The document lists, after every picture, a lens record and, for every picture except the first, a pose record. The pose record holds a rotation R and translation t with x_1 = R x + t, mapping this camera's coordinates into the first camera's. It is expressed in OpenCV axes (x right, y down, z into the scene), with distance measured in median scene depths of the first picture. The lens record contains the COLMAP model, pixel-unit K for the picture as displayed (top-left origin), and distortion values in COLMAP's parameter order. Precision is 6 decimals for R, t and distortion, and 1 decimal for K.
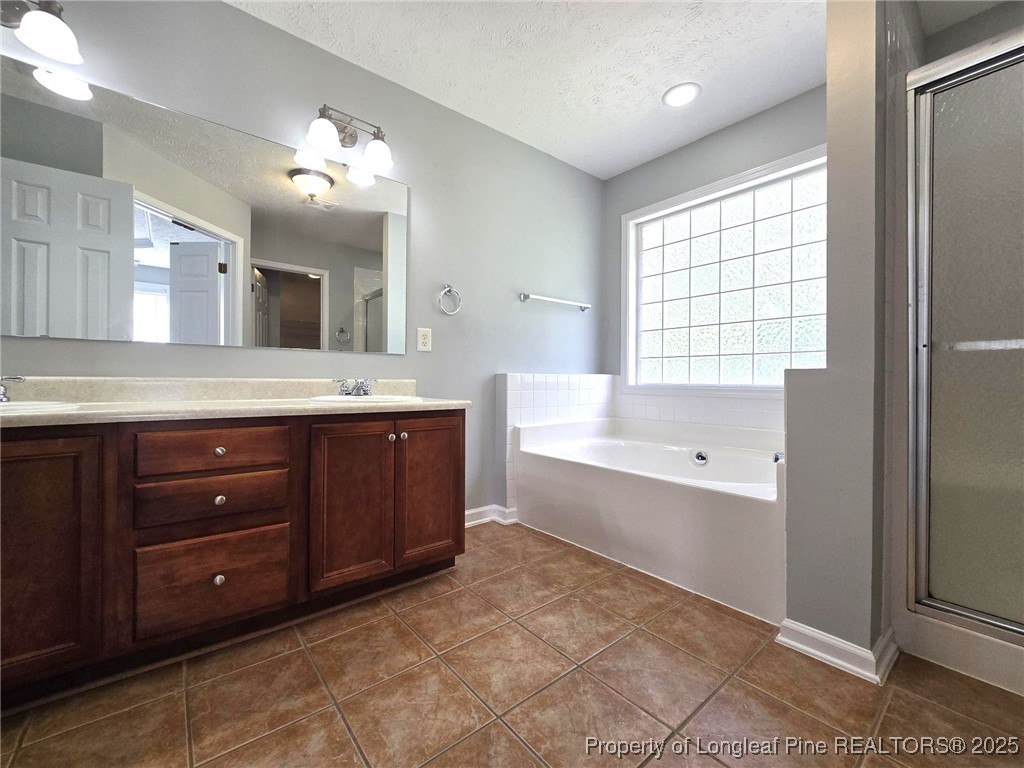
lens RADIAL K [[420.9, 0, 510.4], [0, 420.9, 377.8], [0, 0, 1]] dist [-0.005576, 0.001022]
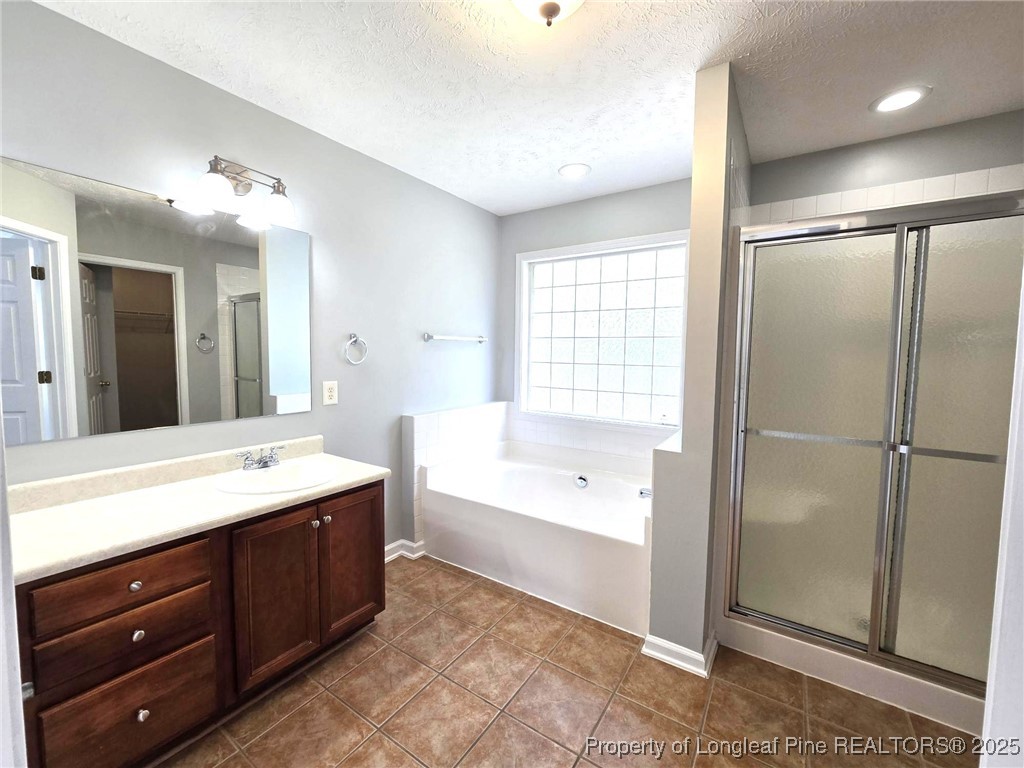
lens RADIAL K [[420.9, 0, 510.4], [0, 420.9, 379.0], [0, 0, 1]] dist [-0.005576, 0.001022]
pose [[0.958716, -0.012754, 0.284078, -0.108577], [-0.006983, 0.997637, 0.068355, -0.264686], [-0.284279, -0.067517, 0.956361, -0.077983]]
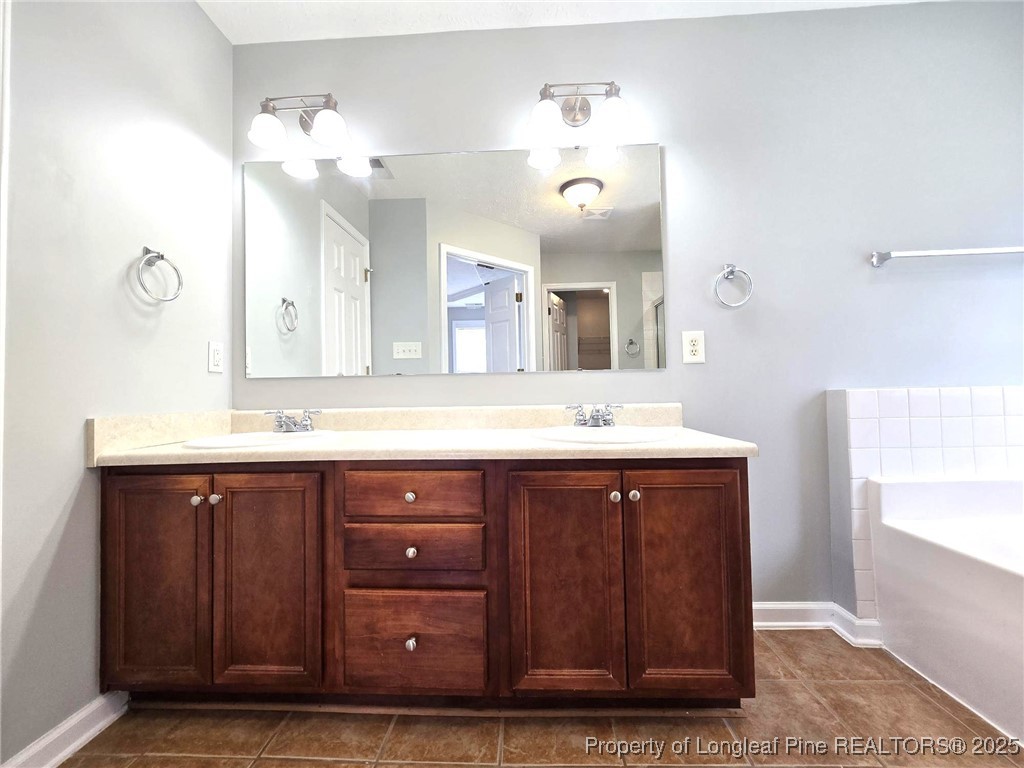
lens RADIAL K [[420.9, 0, 509.1], [0, 420.9, 379.4], [0, 0, 1]] dist [-0.005576, 0.001022]
pose [[0.745216, -0.040157, -0.665613, 0.049722], [0.027792, 0.999188, -0.029167, -0.031809], [0.666243, 0.003237, 0.745727, 0.349868]]
